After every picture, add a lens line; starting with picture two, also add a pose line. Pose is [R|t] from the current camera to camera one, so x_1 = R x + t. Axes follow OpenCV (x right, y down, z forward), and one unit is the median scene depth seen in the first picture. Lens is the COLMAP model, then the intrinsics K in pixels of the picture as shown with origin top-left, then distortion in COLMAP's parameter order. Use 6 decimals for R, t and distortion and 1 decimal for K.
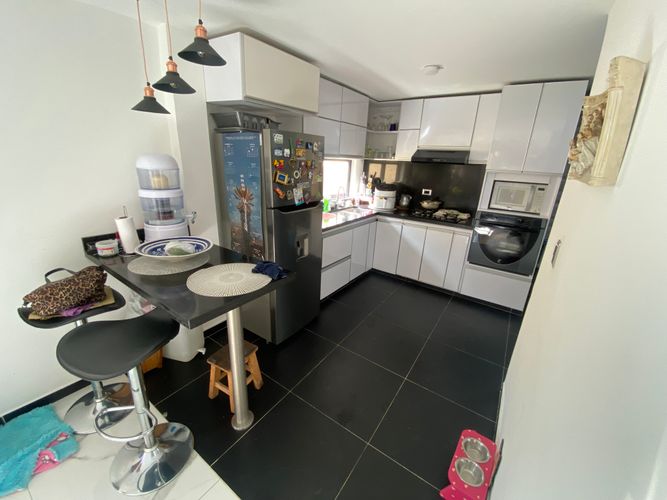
lens RADIAL K [[271.5, 0, 333.5], [0, 271.5, 250.0], [0, 0, 1]] dist [0.030779, -0.025980]
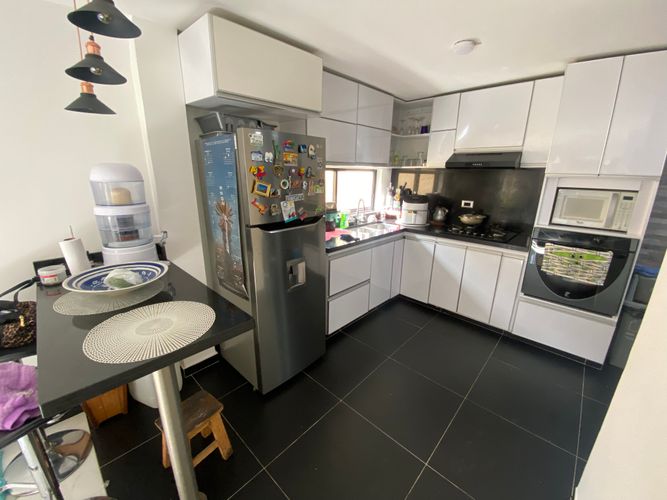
lens RADIAL K [[271.5, 0, 333.5], [0, 271.5, 250.0], [0, 0, 1]] dist [0.030779, -0.025980]
pose [[0.988388, 0.009797, -0.151635, 0.098076], [-0.017494, 0.998620, -0.049512, -0.035306], [0.150941, 0.051590, 0.987196, 0.180745]]
